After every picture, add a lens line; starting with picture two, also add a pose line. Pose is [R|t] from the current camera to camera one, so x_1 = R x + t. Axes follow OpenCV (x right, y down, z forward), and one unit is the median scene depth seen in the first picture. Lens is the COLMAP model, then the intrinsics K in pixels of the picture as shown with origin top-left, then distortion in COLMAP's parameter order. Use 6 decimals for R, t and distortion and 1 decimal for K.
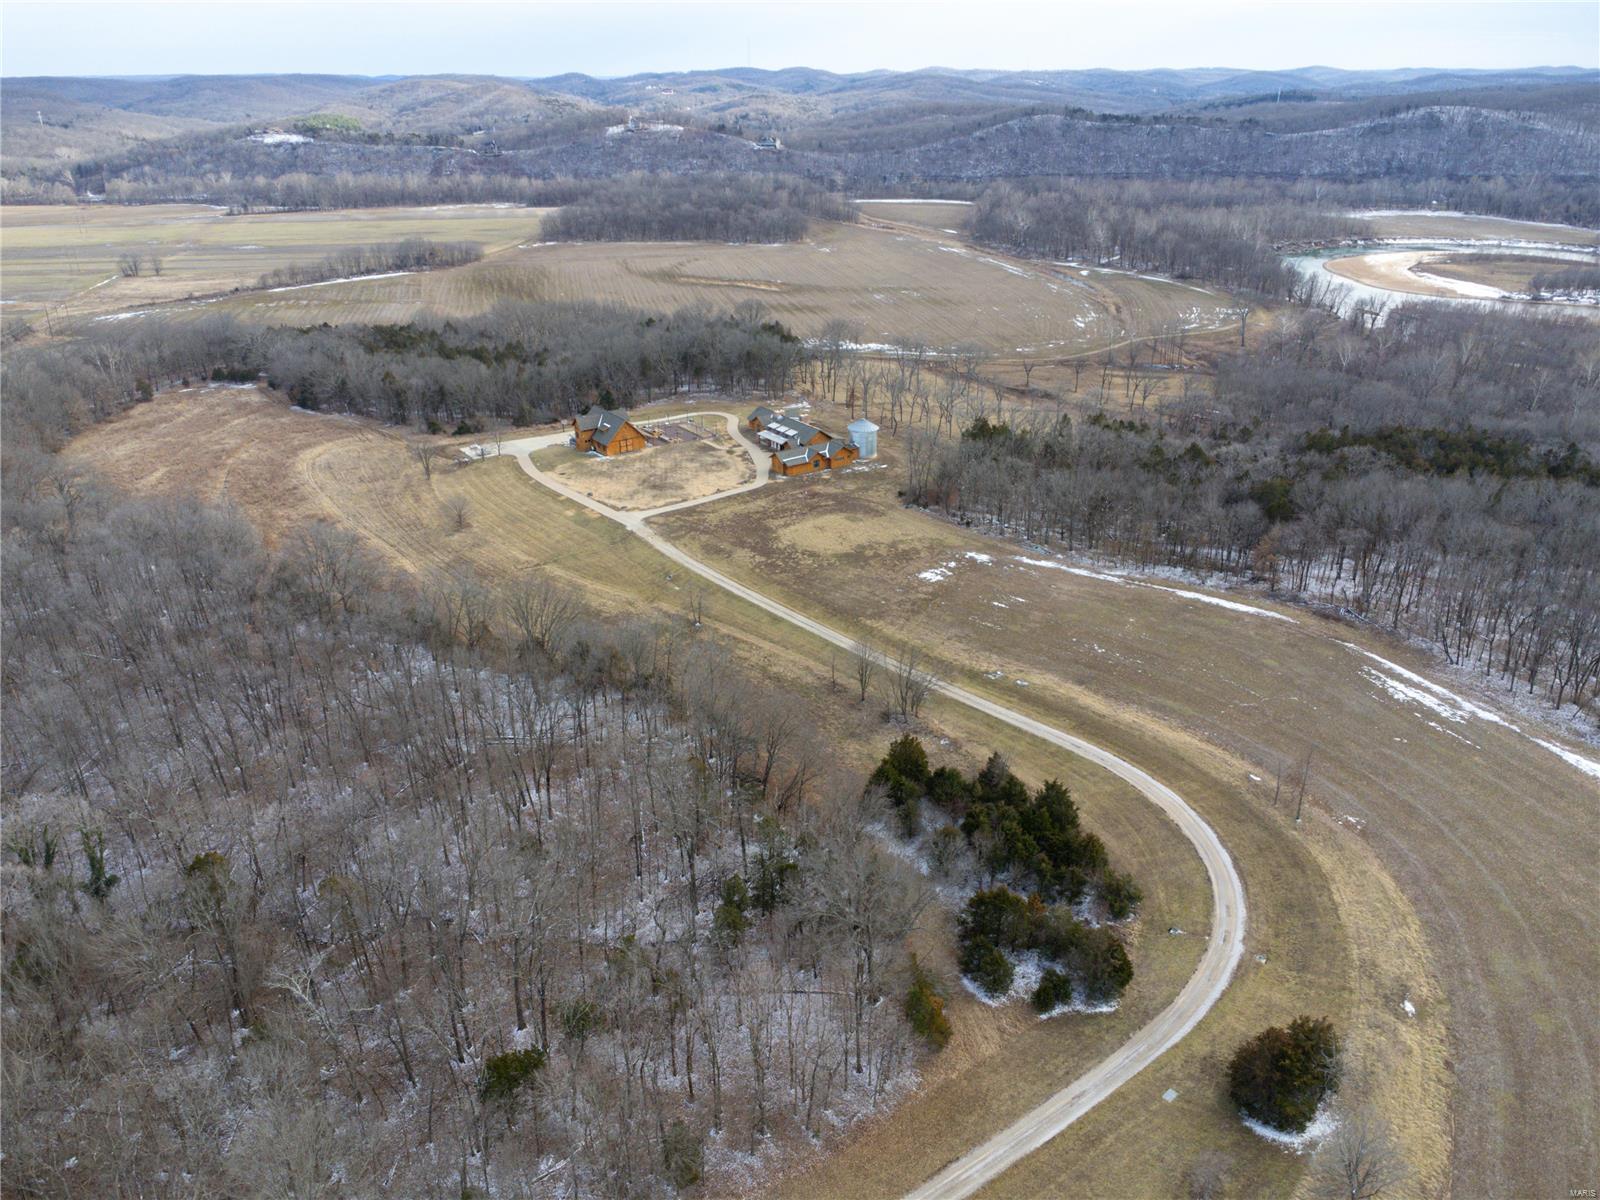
lens RADIAL K [[1159.6, 0, 804.2], [0, 1159.6, 602.9], [0, 0, 1]] dist [0.014737, -0.010059]
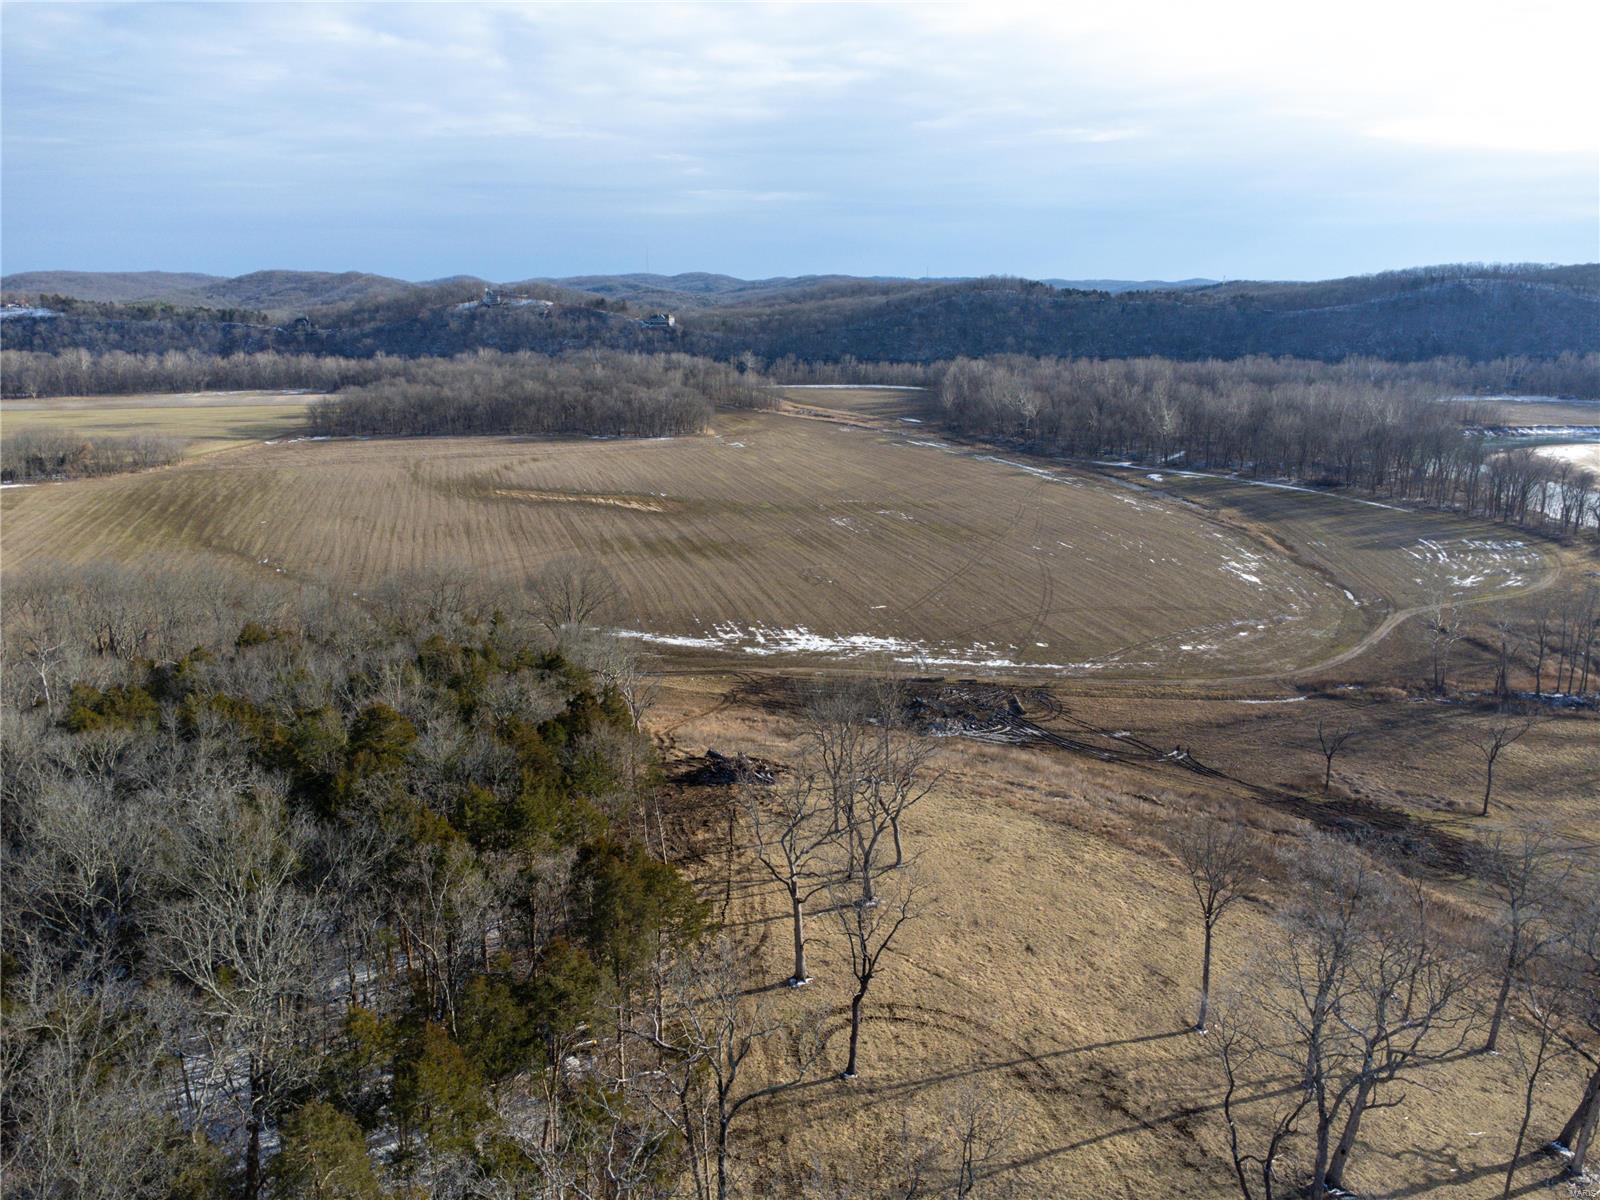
lens RADIAL K [[1159.6, 0, 797.2], [0, 1159.6, 597.7], [0, 0, 1]] dist [0.014737, -0.010059]
pose [[0.996970, -0.014982, 0.076324, 0.000169], [0.027705, 0.985315, -0.168482, -0.092033], [-0.072679, 0.170087, 0.982745, 0.314592]]
